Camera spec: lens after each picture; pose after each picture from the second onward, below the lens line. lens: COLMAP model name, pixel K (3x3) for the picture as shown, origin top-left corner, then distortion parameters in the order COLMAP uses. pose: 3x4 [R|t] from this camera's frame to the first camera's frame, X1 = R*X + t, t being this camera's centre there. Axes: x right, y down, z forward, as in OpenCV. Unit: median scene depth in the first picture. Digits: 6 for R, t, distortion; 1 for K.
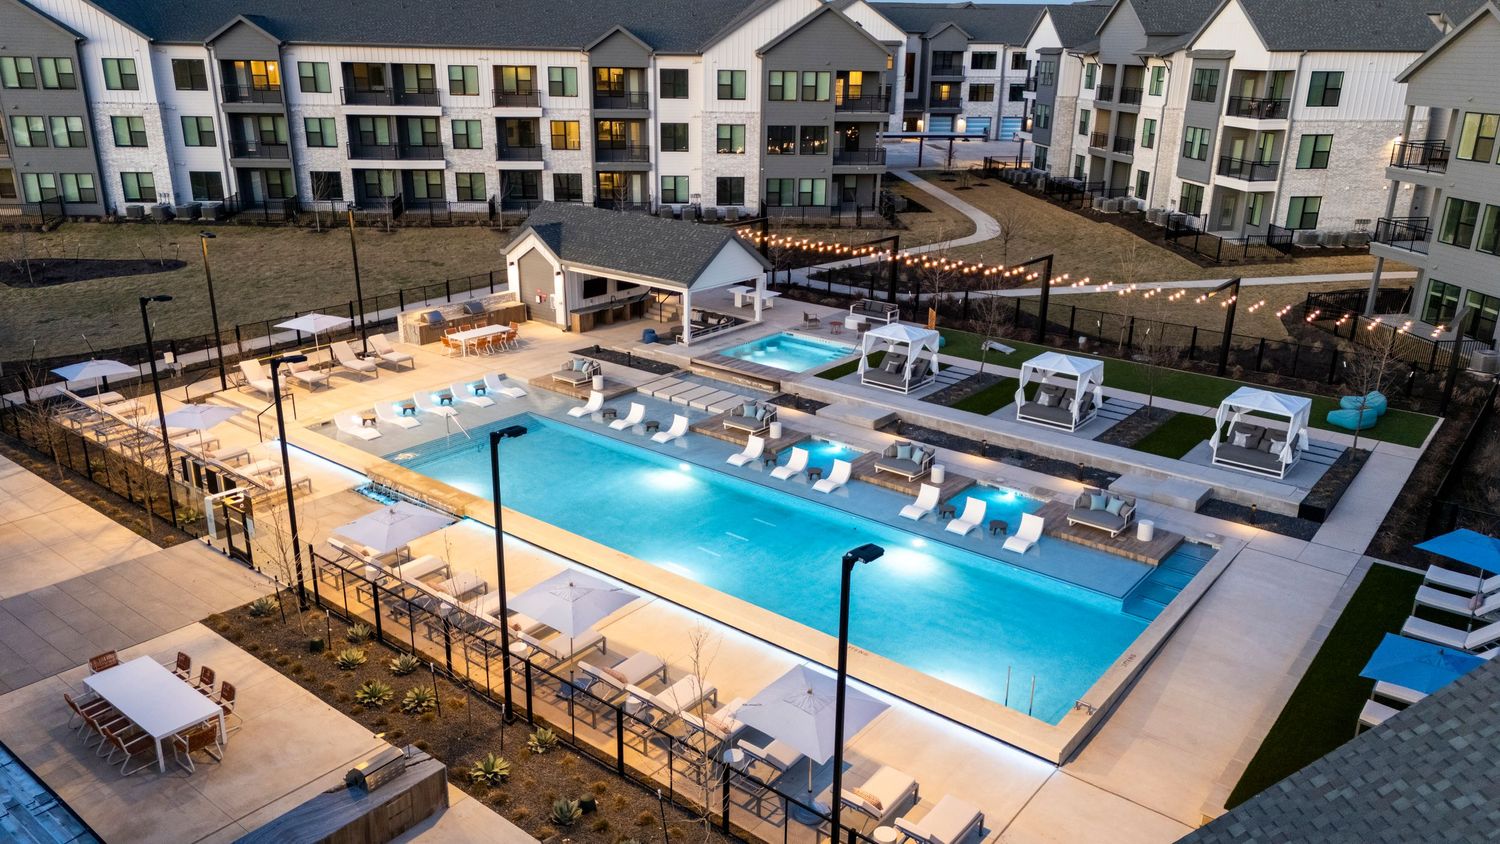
lens RADIAL K [[1113.7, 0, 750.0], [0, 1113.7, 422.0], [0, 0, 1]] dist [0.076993, -0.084540]
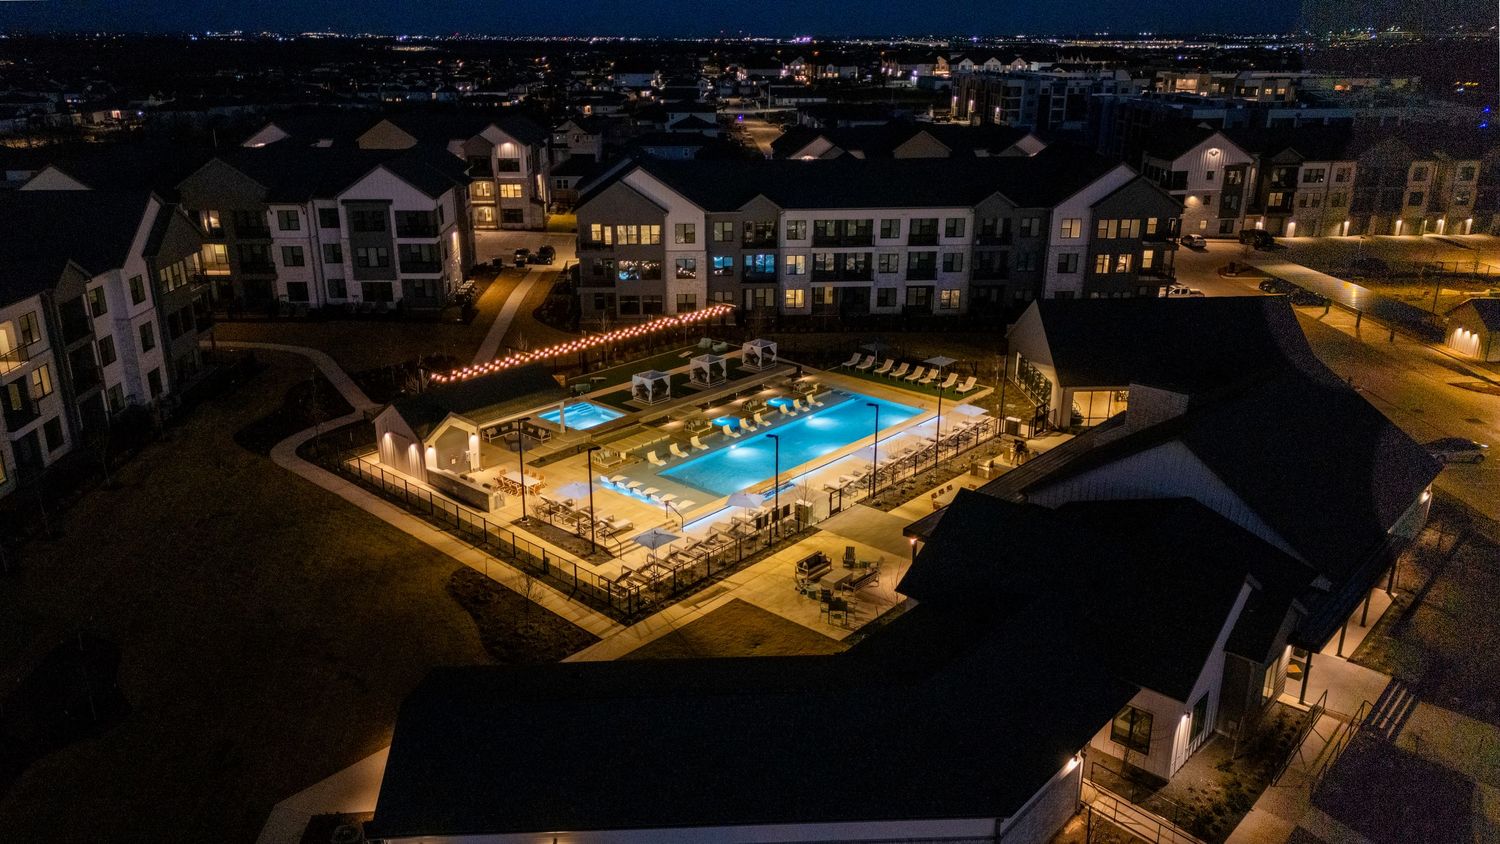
lens RADIAL K [[1113.7, 0, 750.0], [0, 1113.7, 422.0], [0, 0, 1]] dist [0.076993, -0.084540]
pose [[0.052781, -0.341605, 0.938360, -1.128393], [0.320211, 0.895841, 0.308115, -0.359136], [-0.945875, 0.284210, 0.156669, 0.330149]]
